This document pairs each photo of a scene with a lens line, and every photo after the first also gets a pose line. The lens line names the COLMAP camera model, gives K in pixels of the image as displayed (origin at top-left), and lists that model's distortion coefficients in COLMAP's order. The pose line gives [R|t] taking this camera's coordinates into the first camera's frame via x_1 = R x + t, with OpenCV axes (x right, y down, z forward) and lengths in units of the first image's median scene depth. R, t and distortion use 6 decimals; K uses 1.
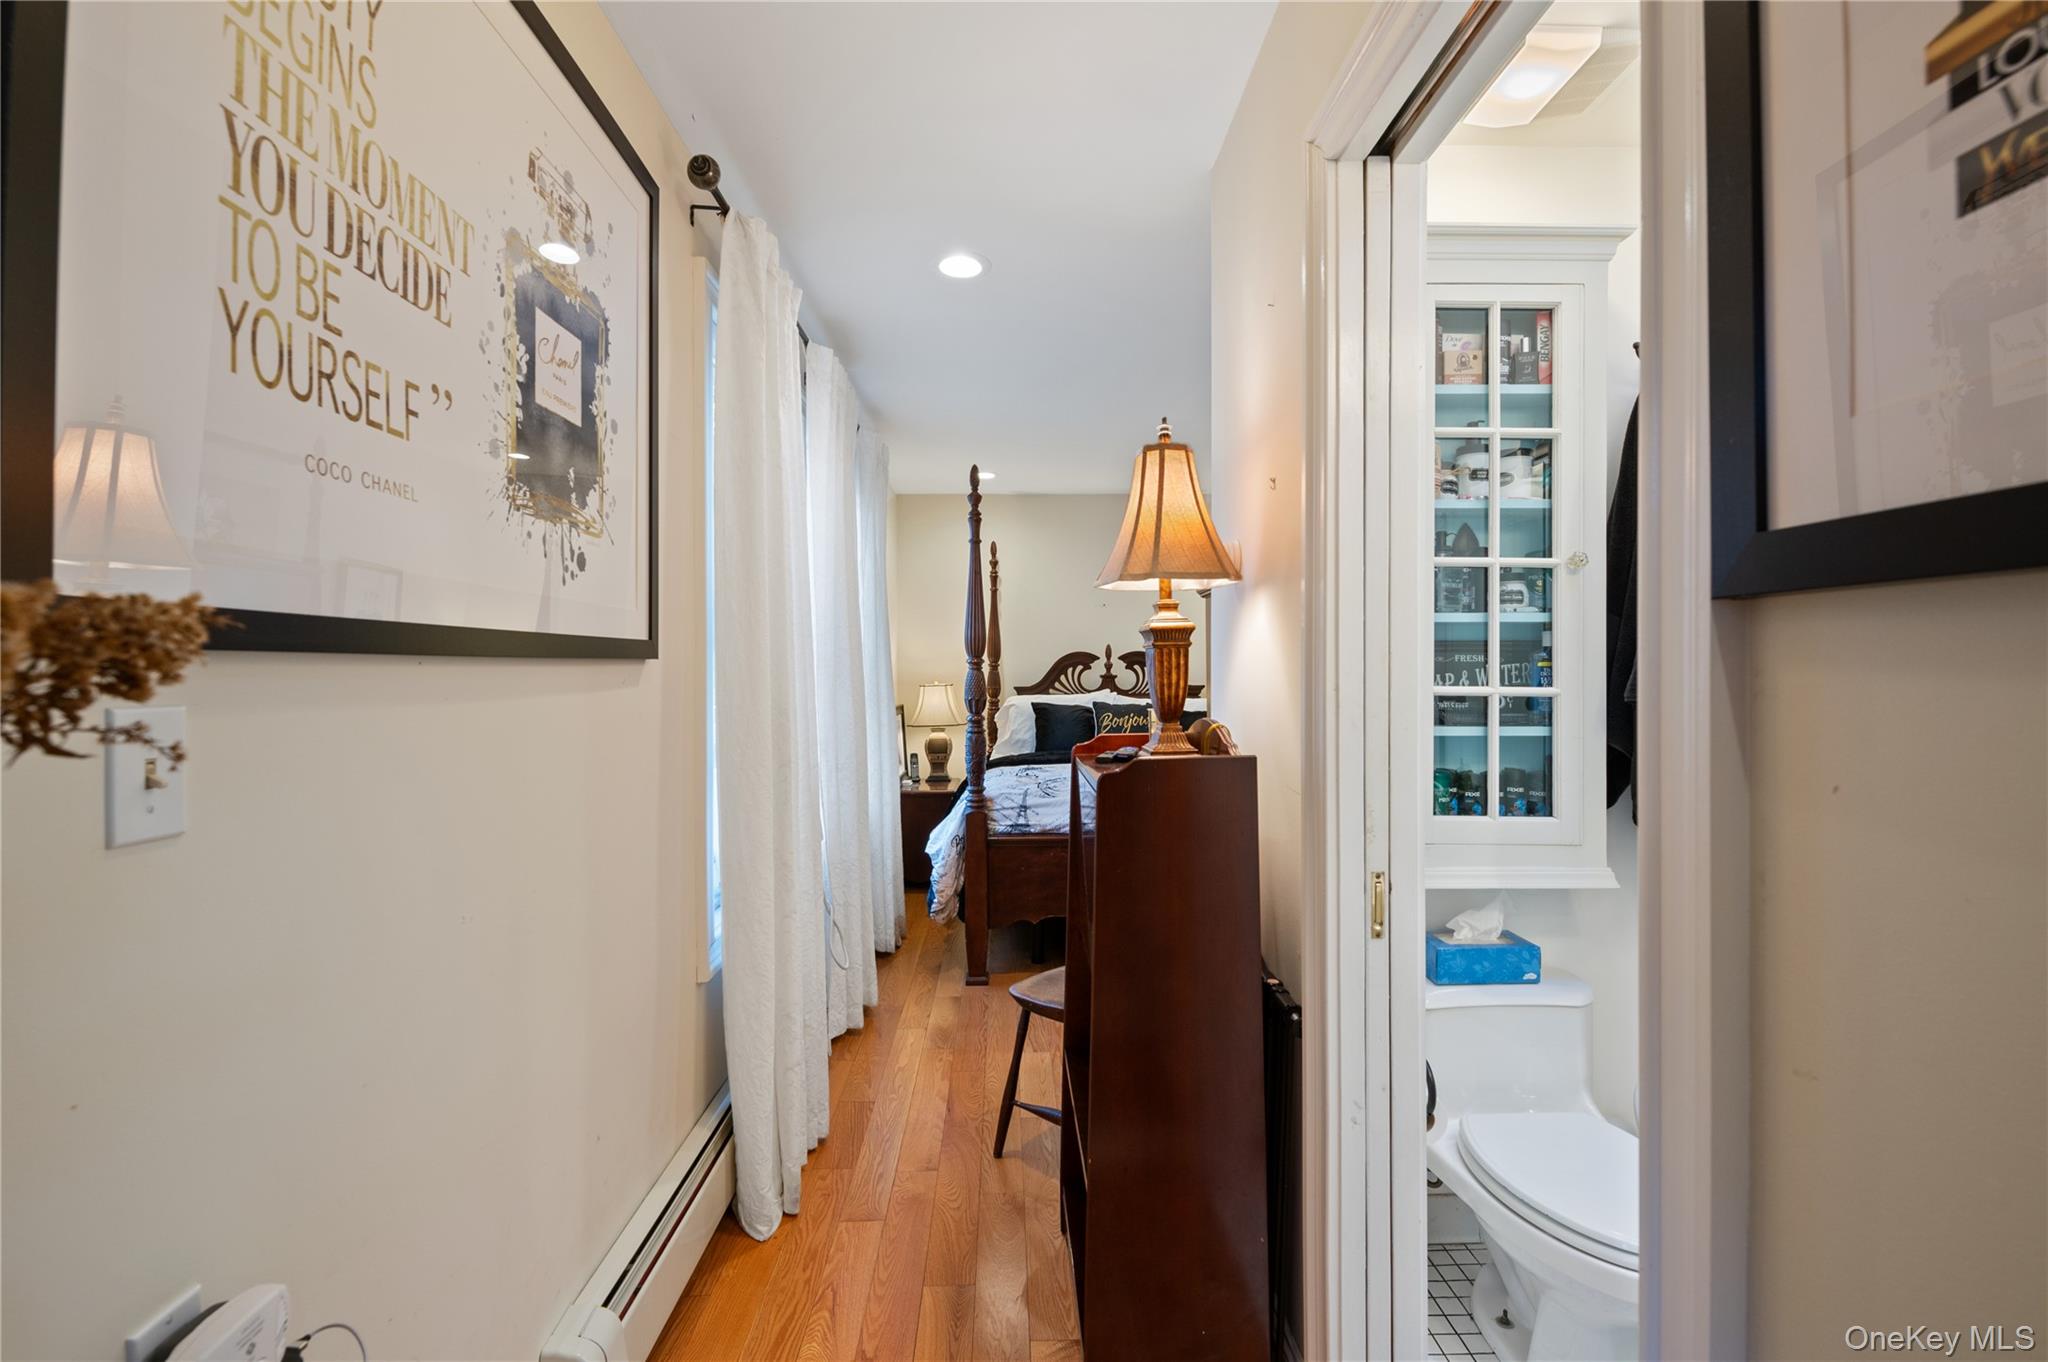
lens RADIAL K [[878.5, 0, 1016.7], [0, 878.5, 683.9], [0, 0, 1]] dist [0.015859, -0.011074]
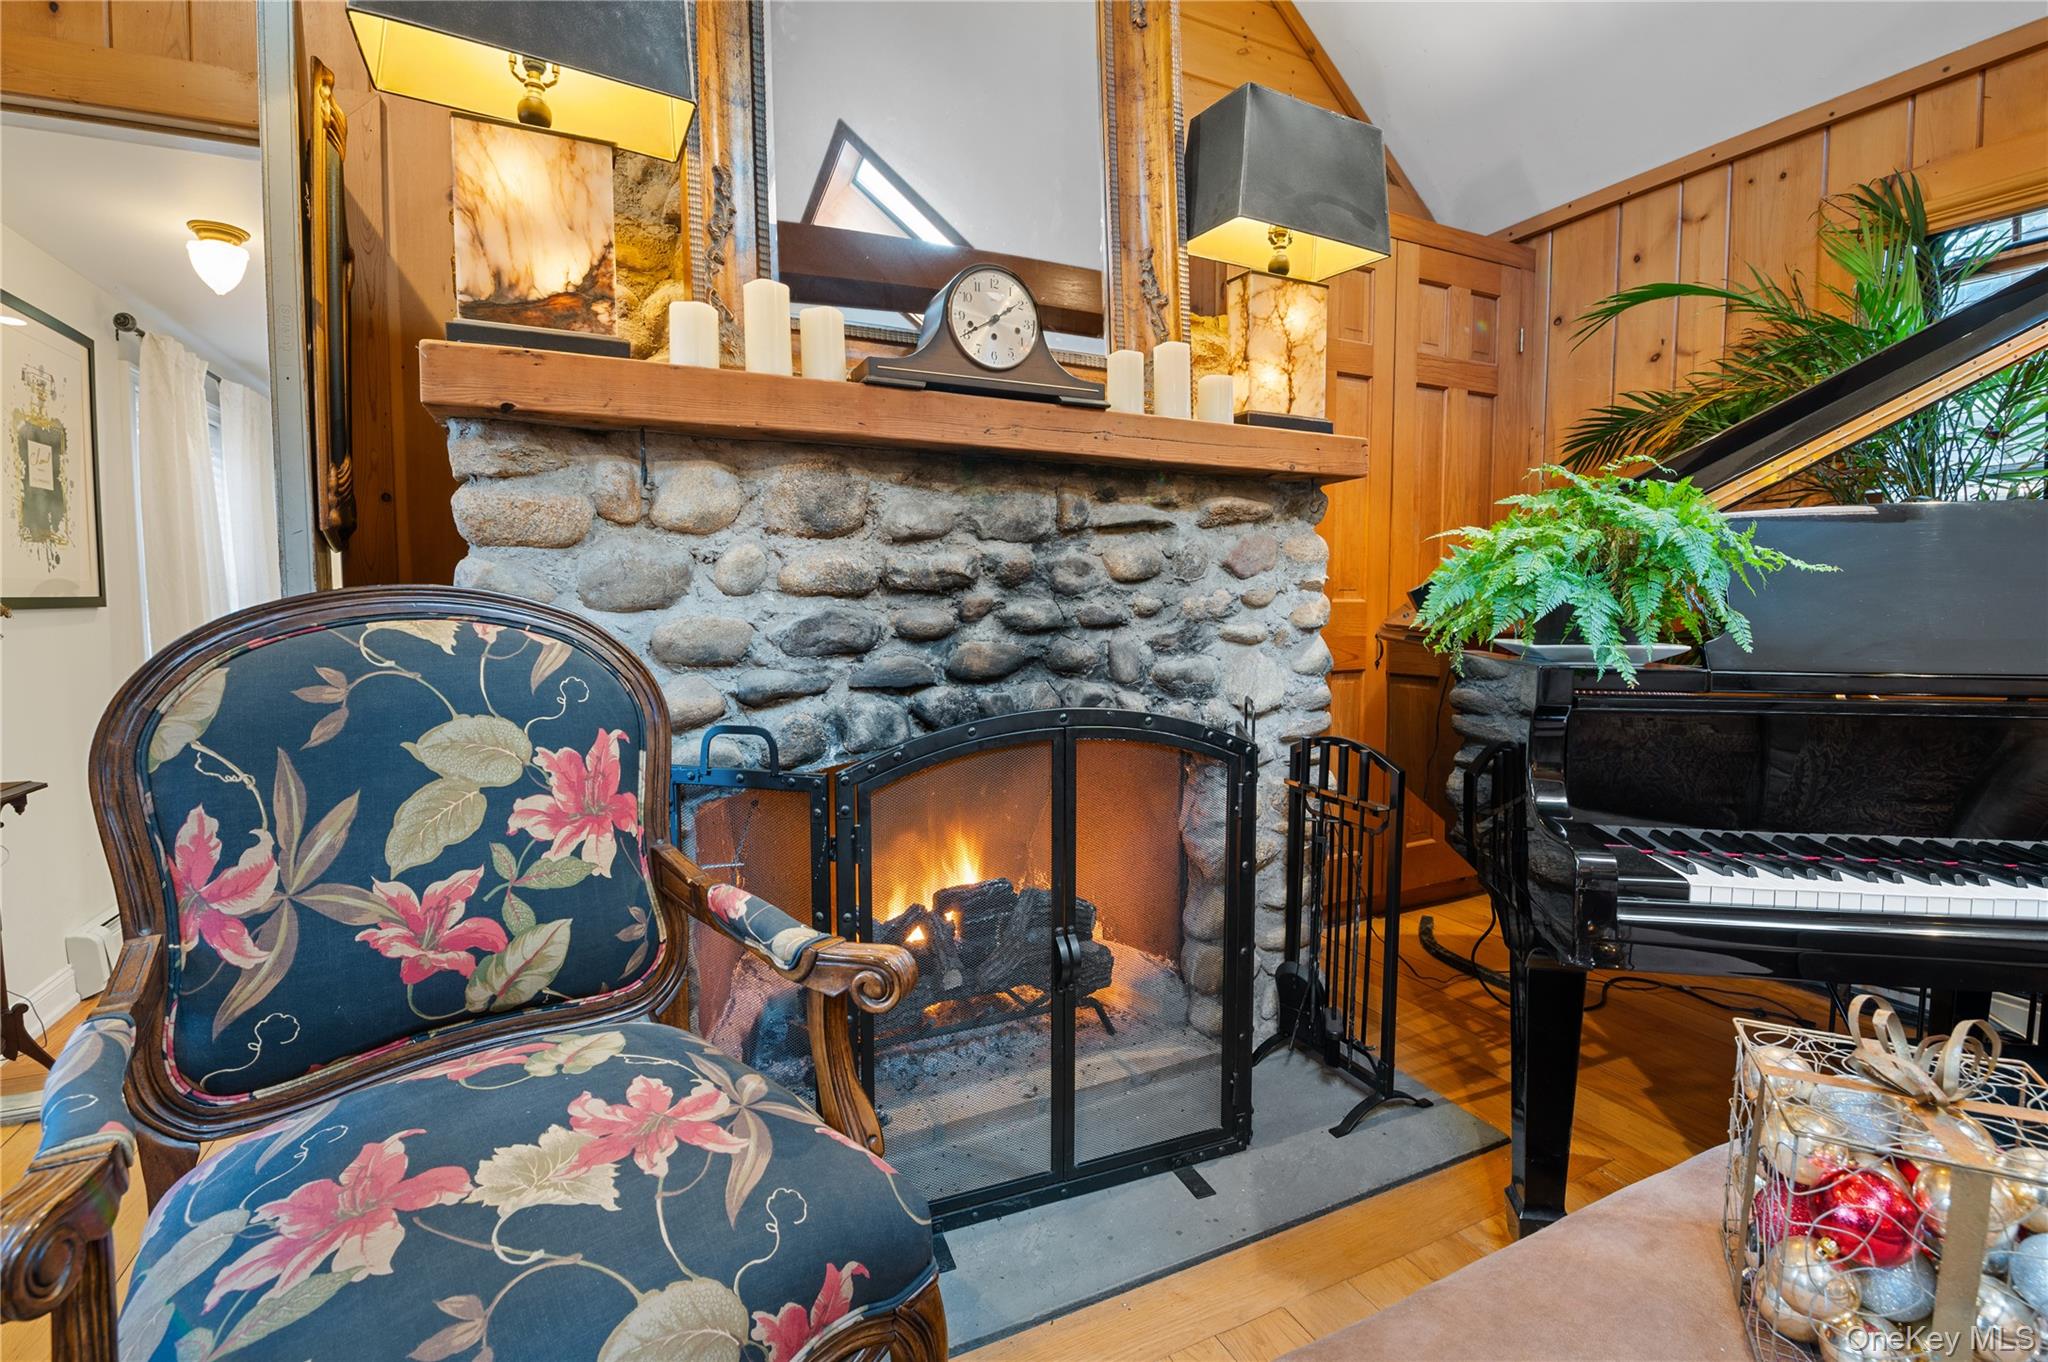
lens RADIAL K [[923.9, 0, 1012.4], [0, 923.9, 671.5], [0, 0, 1]] dist [-0.009555, -0.007240]
pose [[0.915796, -0.035133, 0.400105, 0.266367], [0.009547, 0.997790, 0.065764, -0.001913], [-0.401531, -0.056407, 0.914107, -0.716654]]
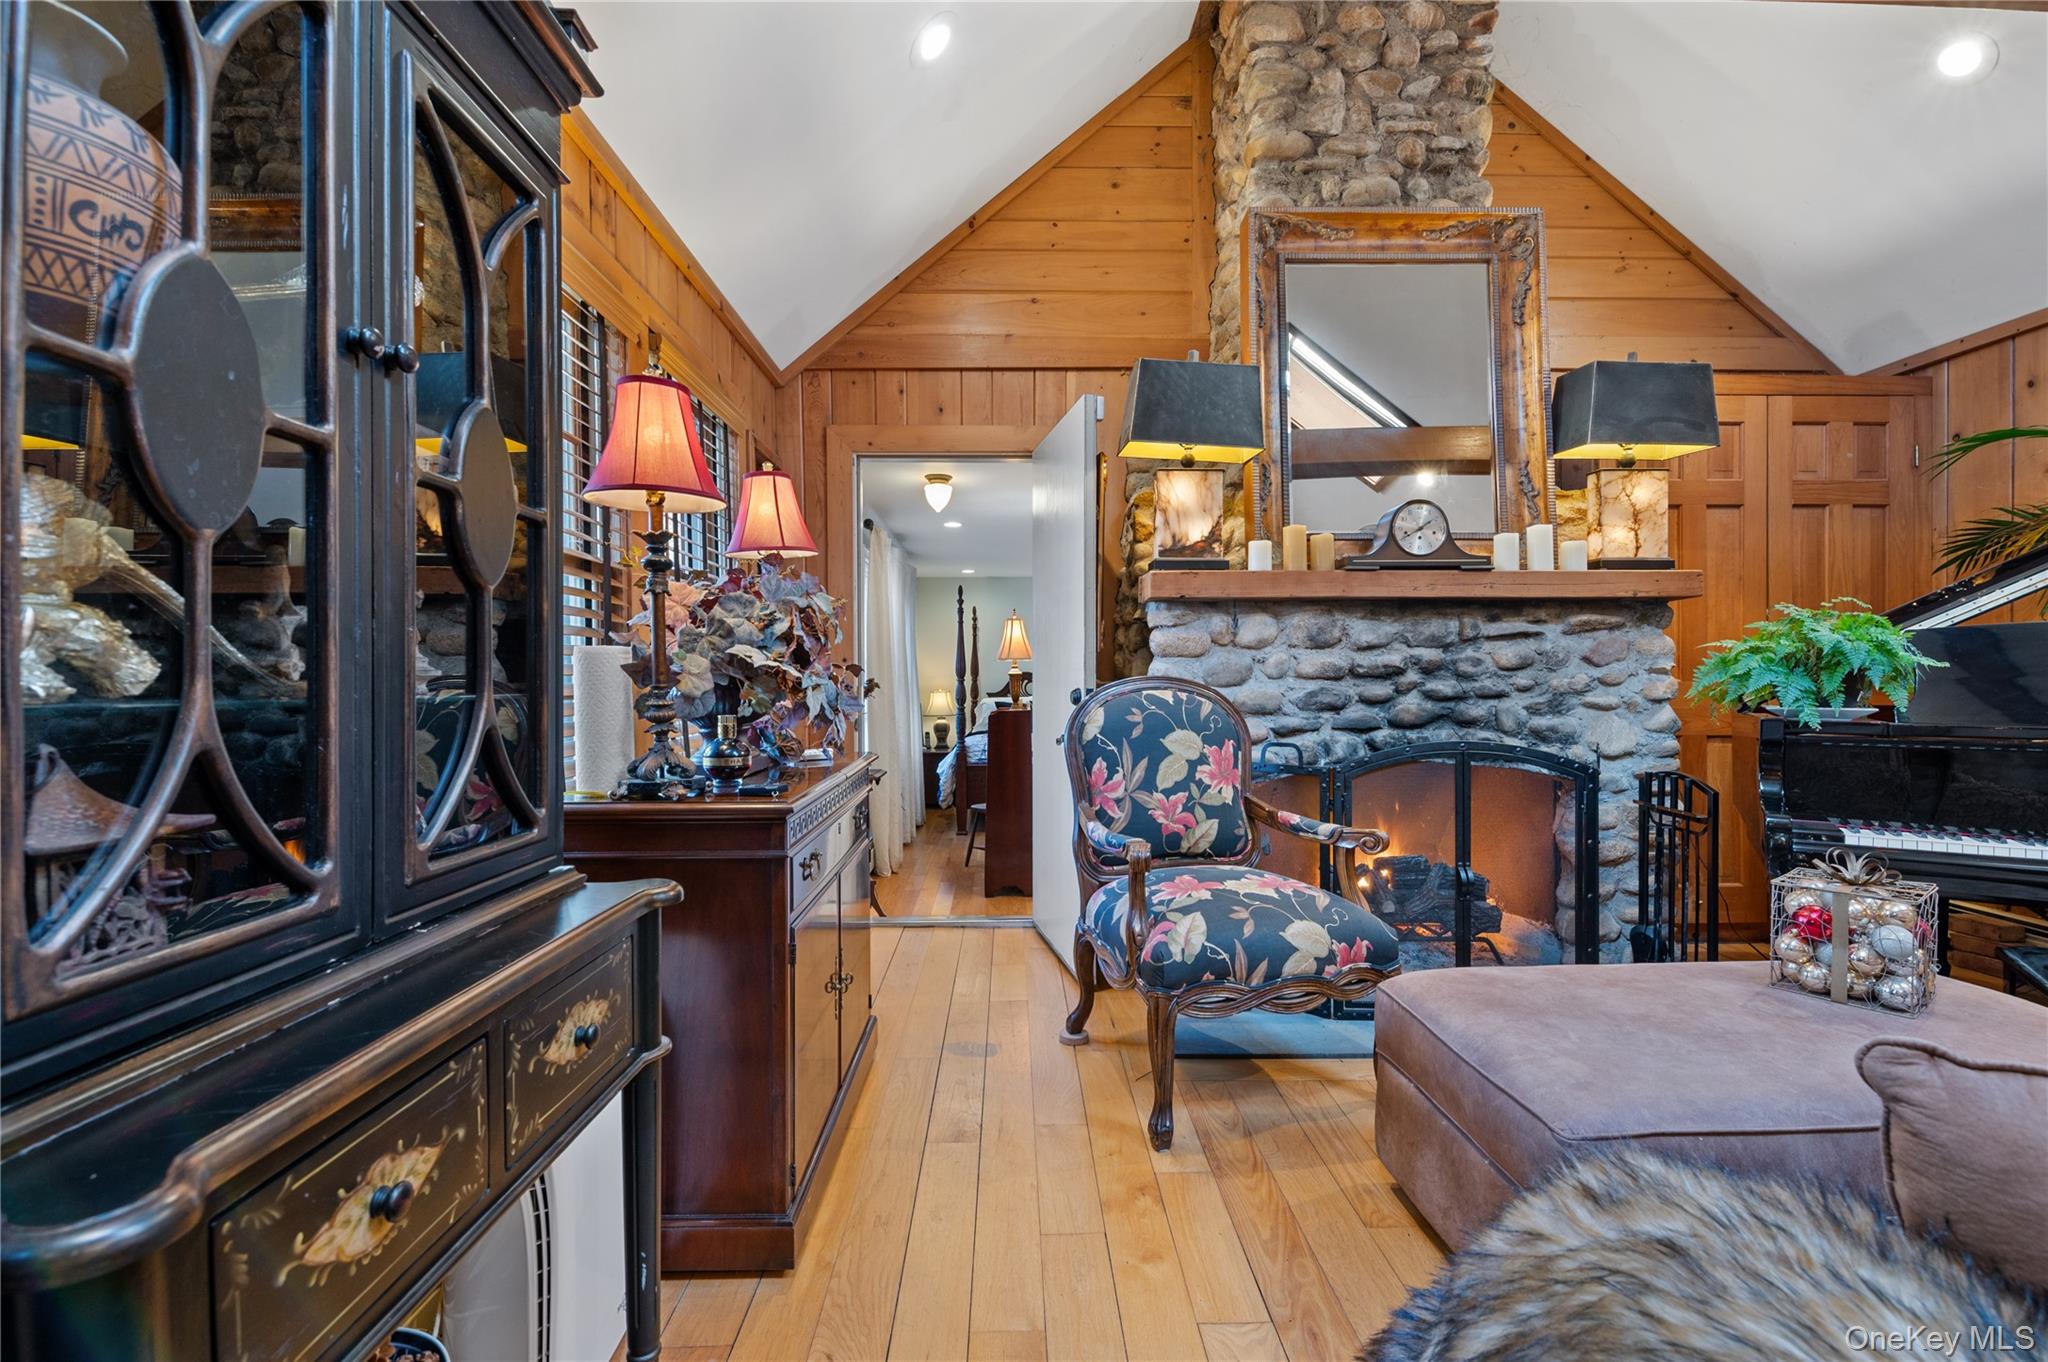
lens RADIAL K [[878.5, 0, 987.6], [0, 878.5, 686.6], [0, 0, 1]] dist [0.015859, -0.011074]
pose [[0.999390, -0.005080, -0.034544, 0.090450], [0.004928, 0.999978, -0.004470, -0.000943], [0.034566, 0.004297, 0.999393, -1.080245]]
